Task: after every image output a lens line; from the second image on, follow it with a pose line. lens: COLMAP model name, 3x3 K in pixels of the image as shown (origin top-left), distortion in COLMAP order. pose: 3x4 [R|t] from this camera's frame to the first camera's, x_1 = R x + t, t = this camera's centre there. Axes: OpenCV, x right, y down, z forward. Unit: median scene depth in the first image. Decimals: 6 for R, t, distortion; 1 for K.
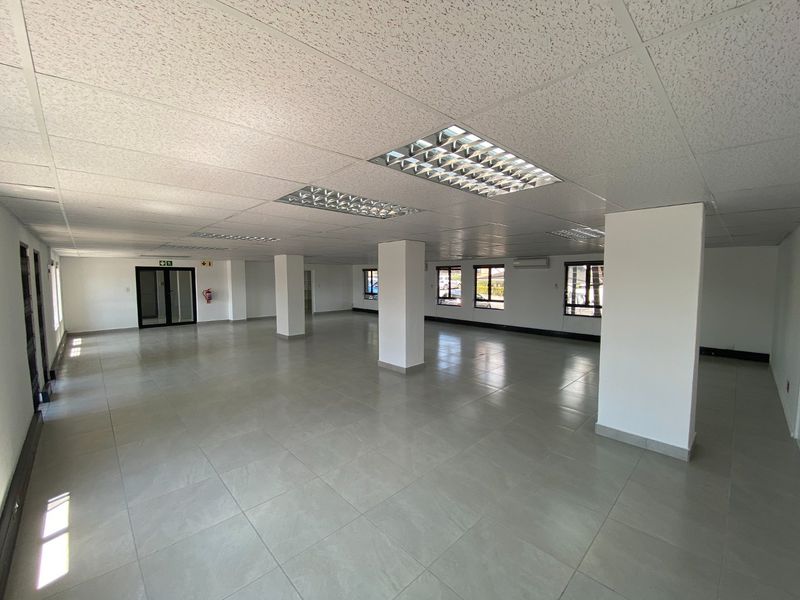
lens RADIAL K [[334.5, 0, 407.8], [0, 334.5, 297.2], [0, 0, 1]] dist [-0.001484, -0.000385]
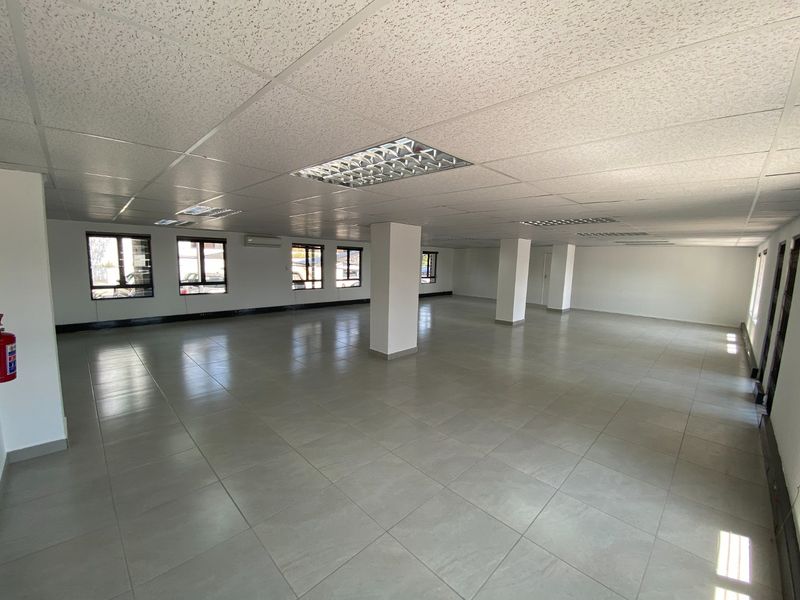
lens RADIAL K [[328.3, 0, 403.2], [0, 328.3, 300.0], [0, 0, 1]] dist [-0.002295, -0.000437]
pose [[-0.023559, -0.121842, 0.992270, -0.667255], [0.032317, 0.991934, 0.122569, -0.040089], [-0.999200, 0.034954, -0.019432, 0.694905]]
